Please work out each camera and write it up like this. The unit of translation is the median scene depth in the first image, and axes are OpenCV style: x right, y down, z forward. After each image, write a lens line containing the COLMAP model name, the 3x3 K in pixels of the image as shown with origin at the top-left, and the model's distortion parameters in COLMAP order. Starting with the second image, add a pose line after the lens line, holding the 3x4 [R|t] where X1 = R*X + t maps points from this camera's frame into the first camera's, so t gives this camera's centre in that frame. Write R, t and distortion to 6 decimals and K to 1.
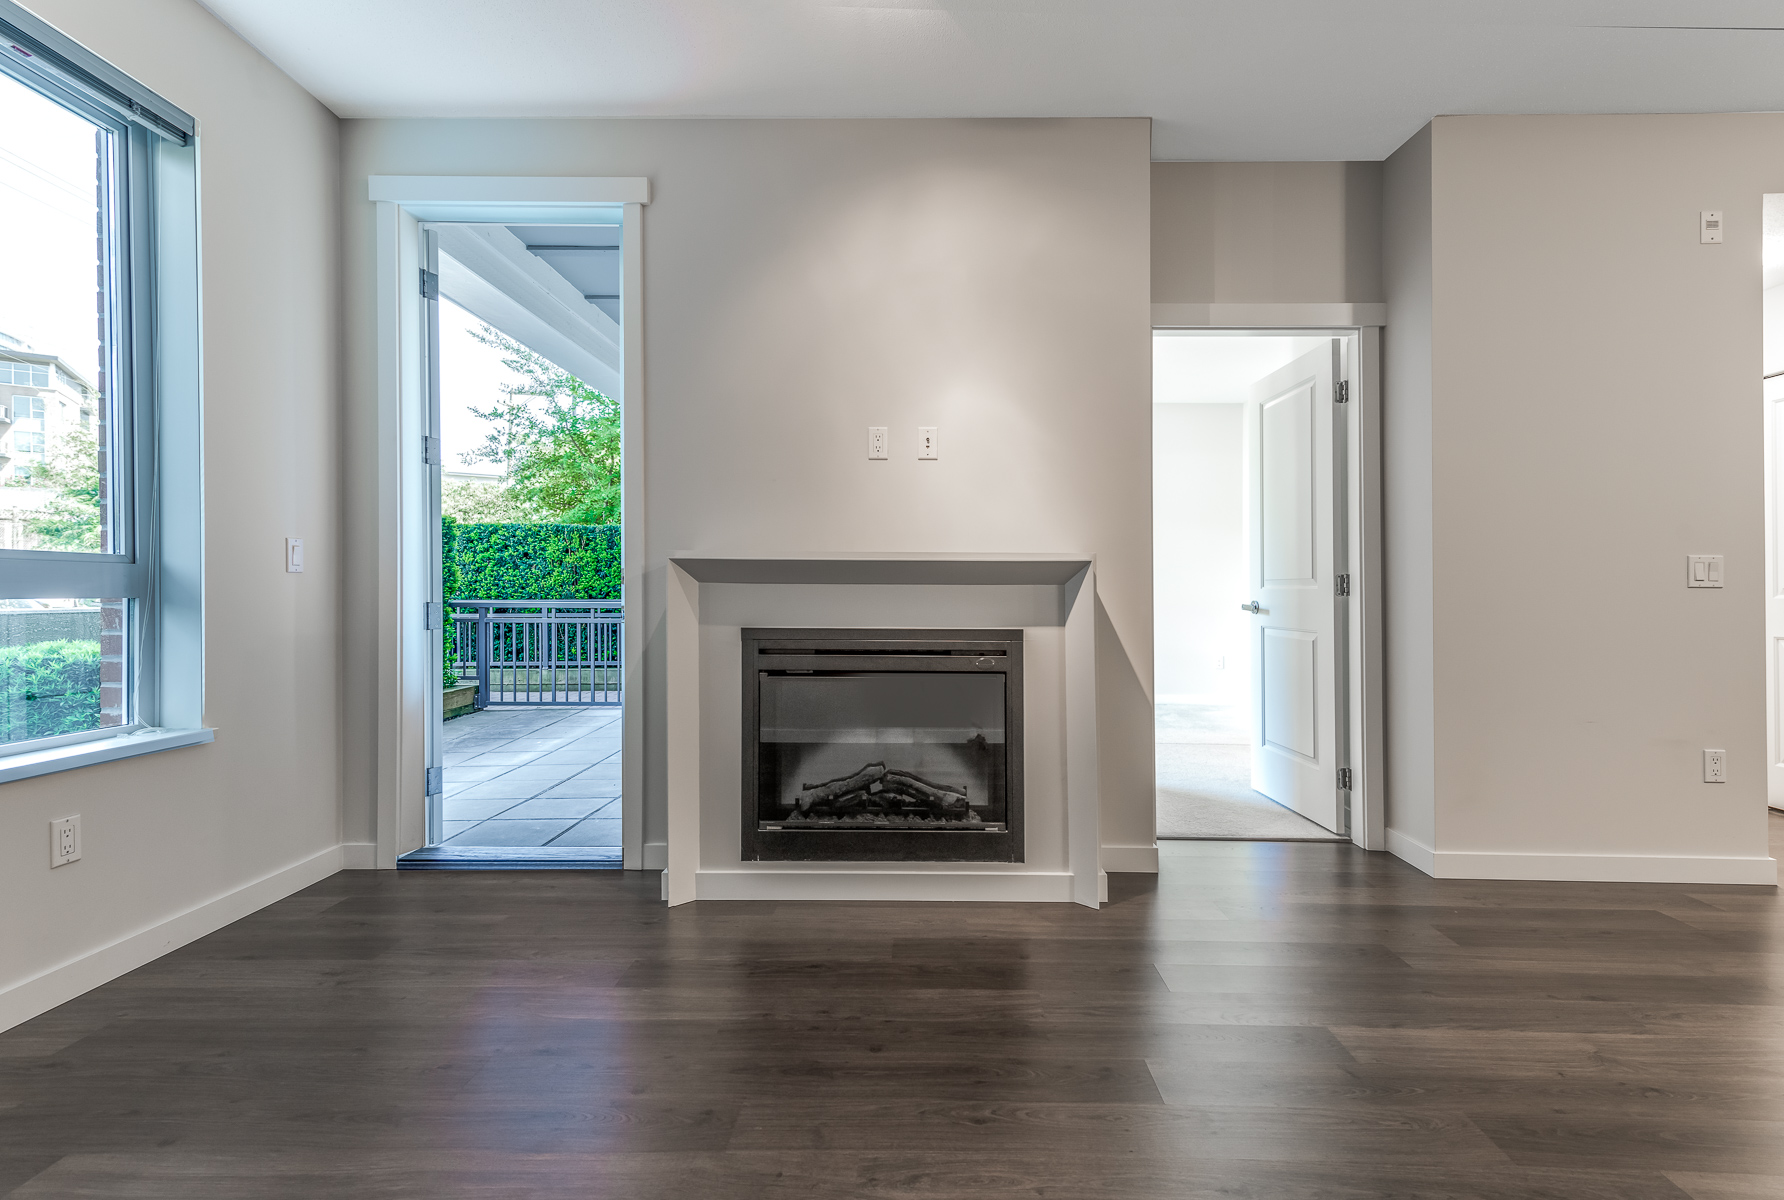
lens RADIAL K [[844.9, 0, 896.6], [0, 844.9, 589.1], [0, 0, 1]] dist [0.013206, -0.000570]
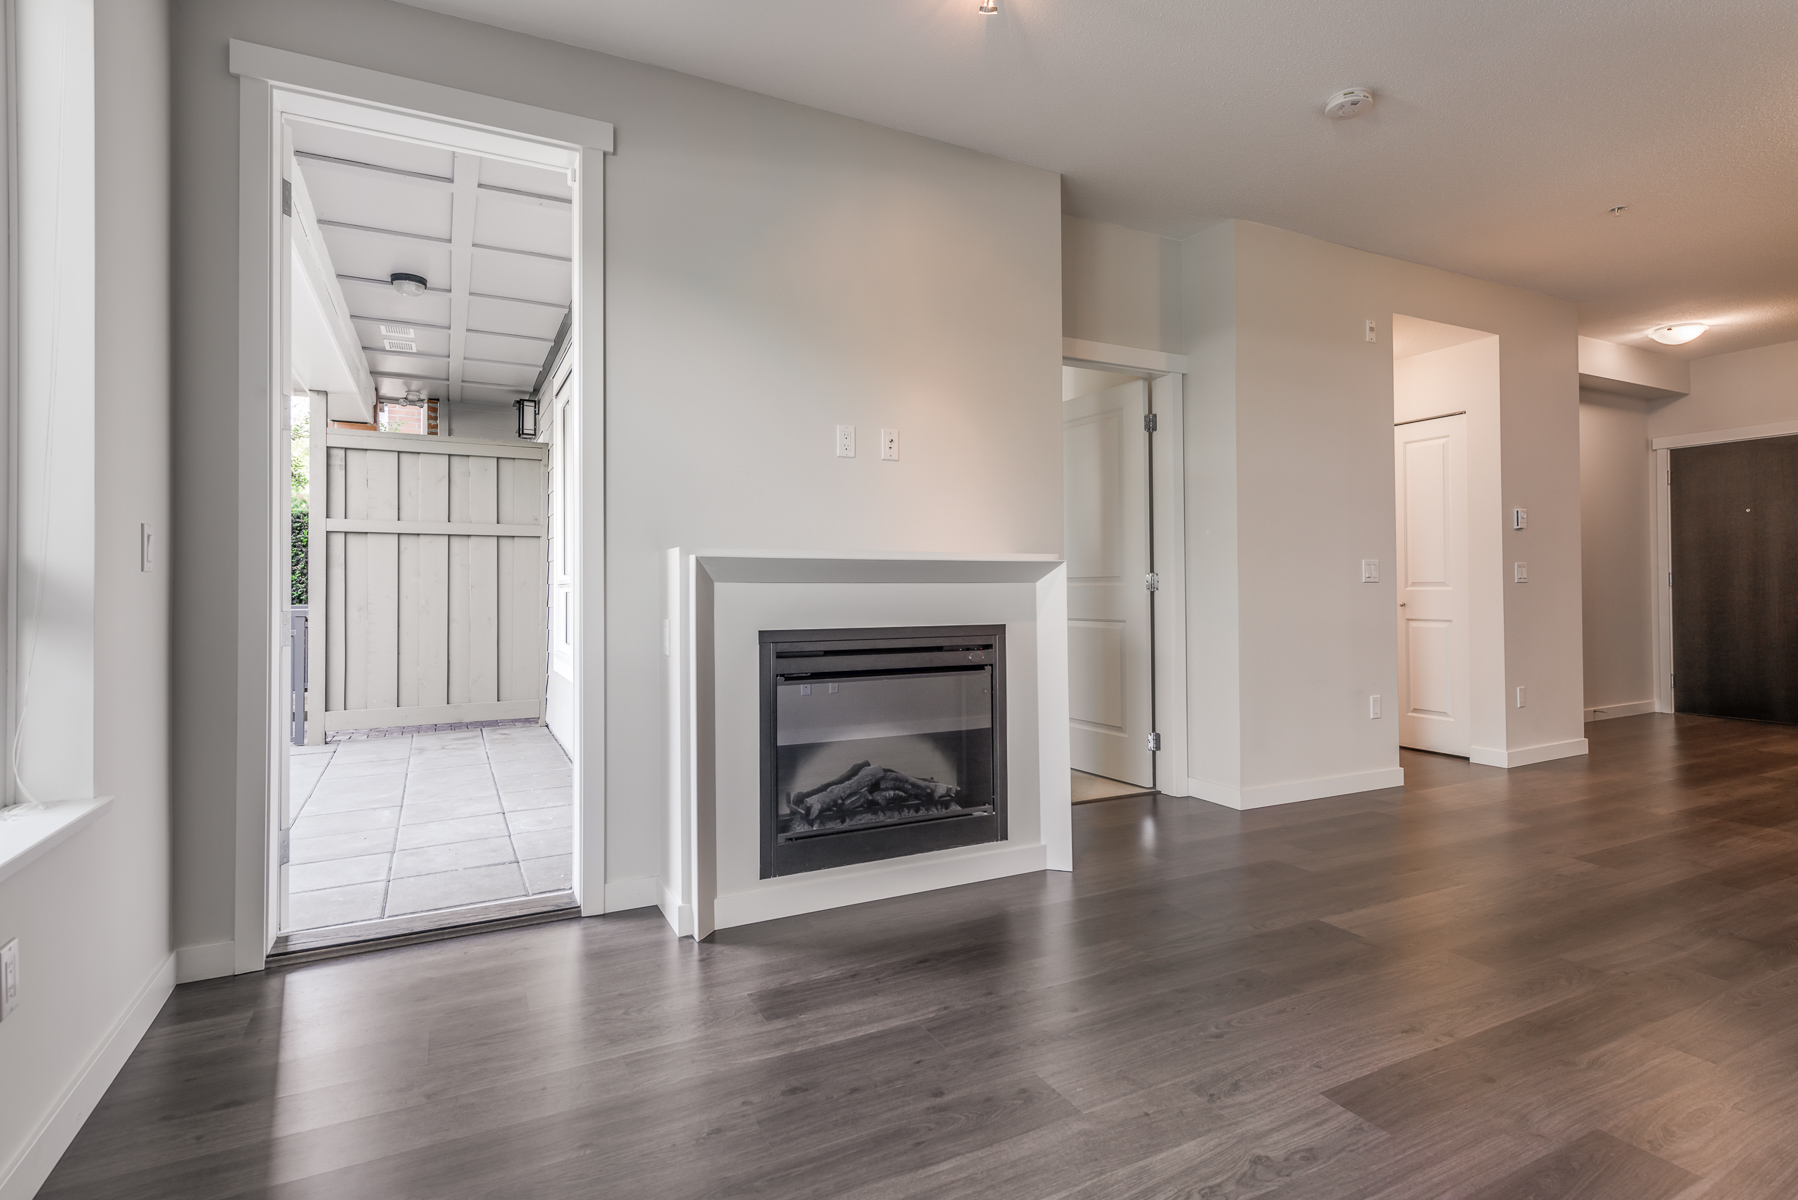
lens RADIAL K [[899.5, 0, 852.5], [0, 899.5, 574.6], [0, 0, 1]] dist [0.001350, 0.000056]
pose [[0.890287, -0.001572, 0.455397, -0.543917], [0.006479, 0.999937, -0.009214, -0.006825], [-0.455354, 0.011154, 0.890241, 0.060628]]
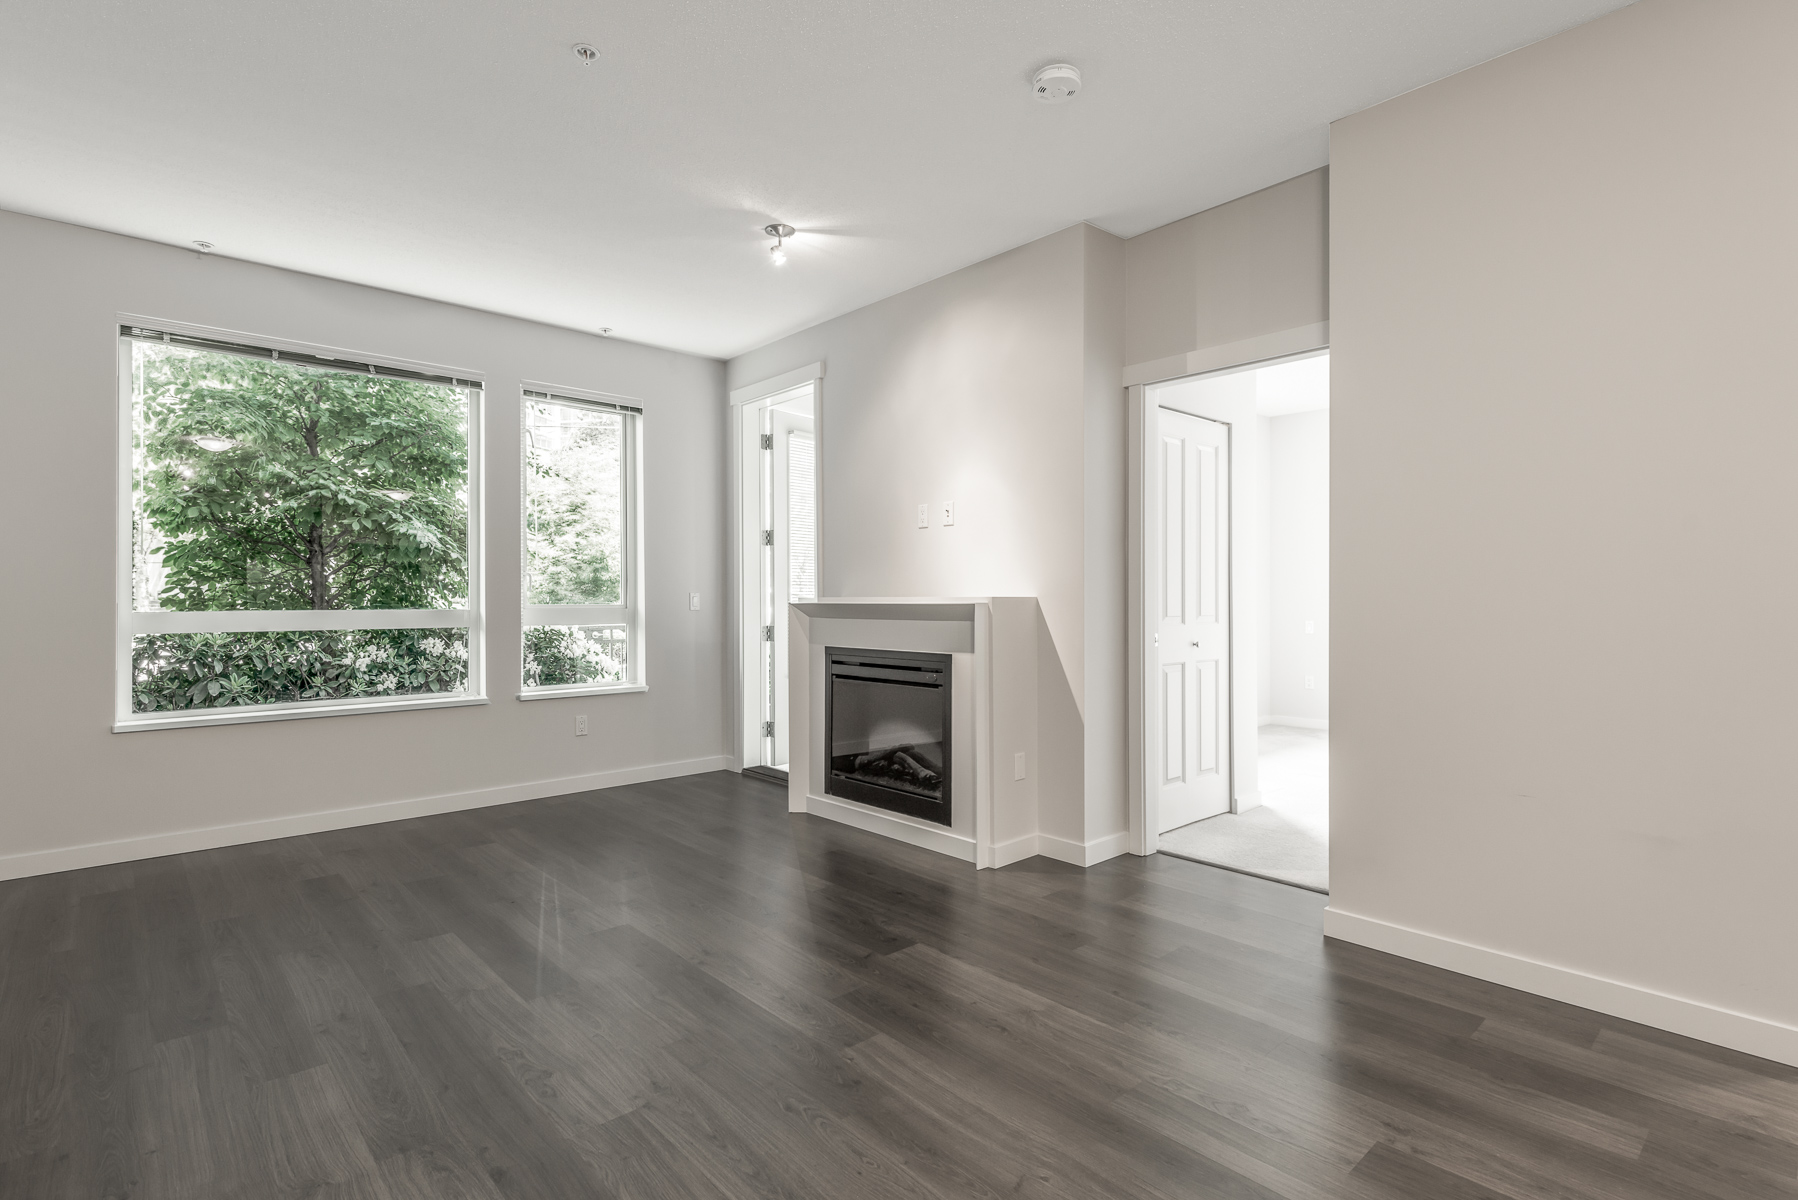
lens RADIAL K [[870.8, 0, 899.0], [0, 870.8, 600.0], [0, 0, 1]] dist [-0.000484, -0.000116]
pose [[0.675943, -0.007972, -0.736911, 1.108215], [0.010695, 0.999942, -0.001007, -0.038138], [0.736876, -0.007200, 0.675989, 0.002781]]
